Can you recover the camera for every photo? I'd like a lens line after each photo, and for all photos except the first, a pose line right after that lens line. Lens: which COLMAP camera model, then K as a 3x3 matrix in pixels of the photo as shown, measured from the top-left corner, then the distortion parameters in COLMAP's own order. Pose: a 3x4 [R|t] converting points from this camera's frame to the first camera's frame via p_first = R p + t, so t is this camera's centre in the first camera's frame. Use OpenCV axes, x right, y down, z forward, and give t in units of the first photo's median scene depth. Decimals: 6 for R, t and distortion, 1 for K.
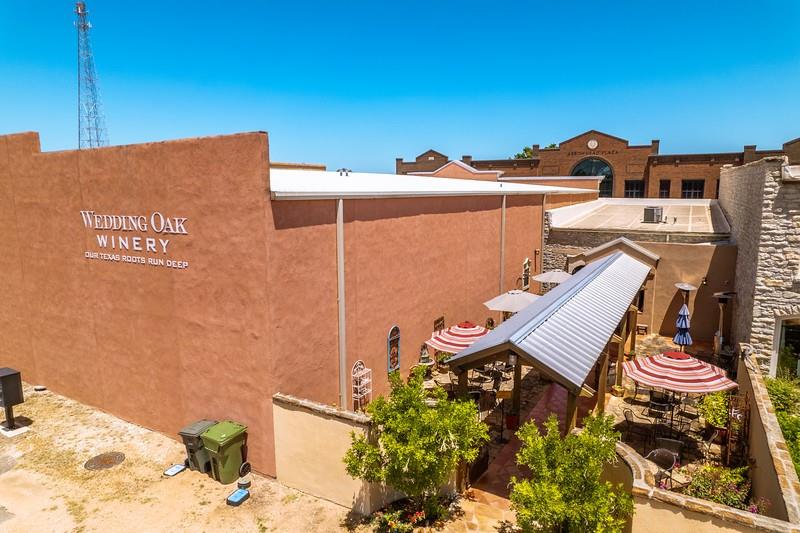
lens RADIAL K [[521.3, 0, 394.3], [0, 521.3, 266.2], [0, 0, 1]] dist [-0.045120, 0.032317]
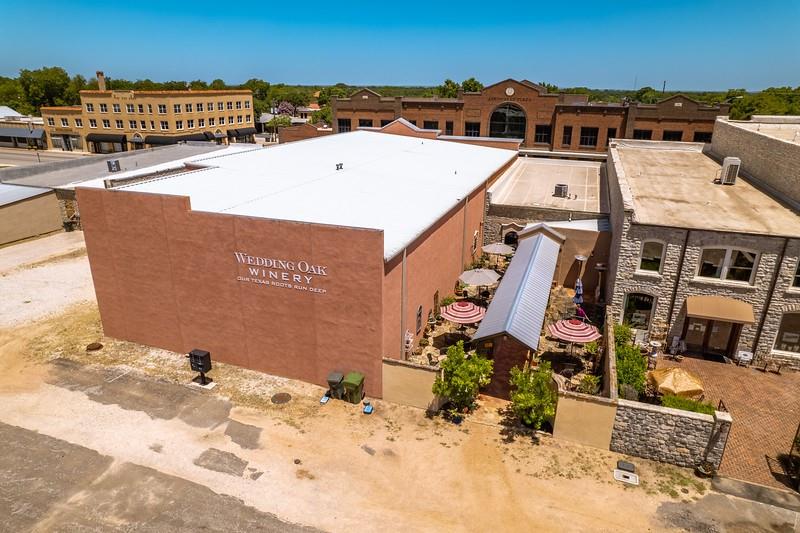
lens RADIAL K [[521.3, 0, 398.8], [0, 521.3, 267.2], [0, 0, 1]] dist [-0.045120, 0.032317]
pose [[0.983119, -0.047122, 0.176793, -0.434697], [0.013739, 0.982551, 0.185486, -0.388956], [-0.182449, -0.179926, 0.966612, -0.723322]]
